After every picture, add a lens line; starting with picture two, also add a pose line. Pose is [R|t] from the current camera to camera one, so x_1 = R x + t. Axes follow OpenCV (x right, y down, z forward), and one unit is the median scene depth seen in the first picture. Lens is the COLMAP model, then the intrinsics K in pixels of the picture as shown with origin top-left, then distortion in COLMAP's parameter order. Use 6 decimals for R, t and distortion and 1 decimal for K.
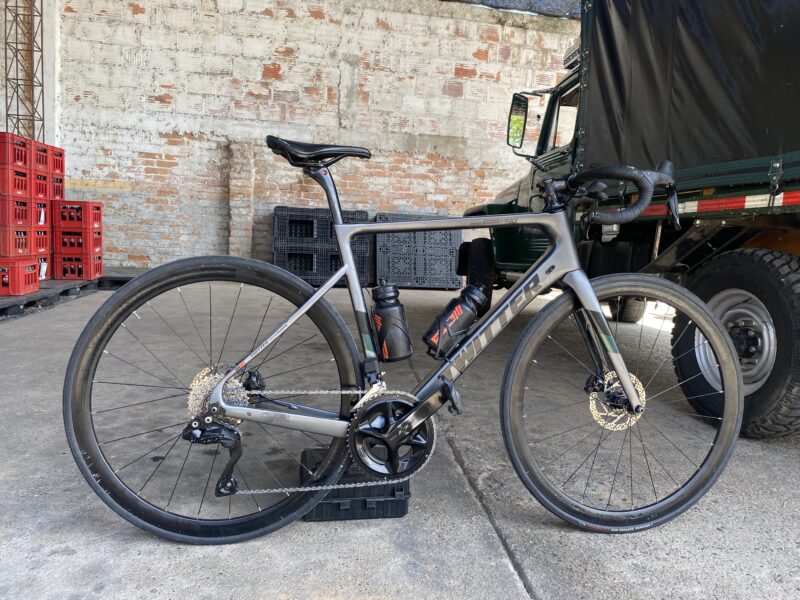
lens RADIAL K [[595.5, 0, 400.2], [0, 595.5, 314.4], [0, 0, 1]] dist [0.067994, -0.097297]
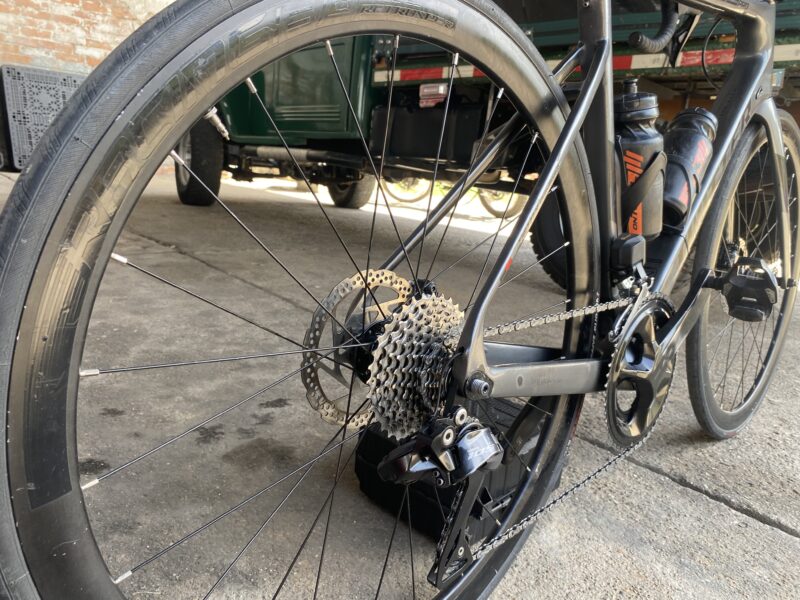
lens RADIAL K [[606.5, 0, 400.0], [0, 606.5, 300.0], [0, 0, 1]] dist [0.007581, -0.011364]
pose [[0.823584, -0.107611, 0.556892, -0.080371], [0.024612, 0.987693, 0.154458, 0.007149], [-0.566660, -0.113503, 0.816097, 0.110013]]
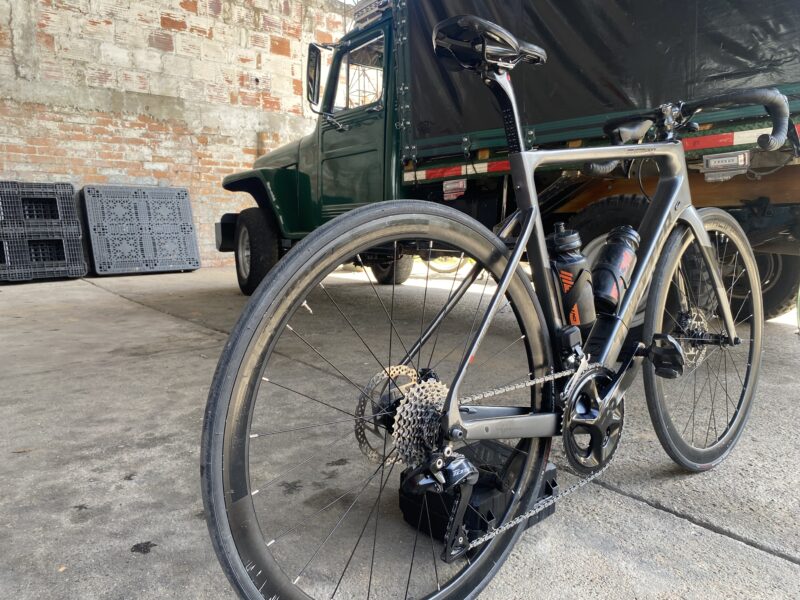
lens RADIAL K [[606.3, 0, 391.6], [0, 606.3, 302.3], [0, 0, 1]] dist [0.036691, -0.034409]
pose [[0.865397, -0.118624, 0.486843, -0.098929], [0.110446, 0.992836, 0.045589, -0.003103], [-0.488763, 0.014317, 0.872299, 0.068261]]
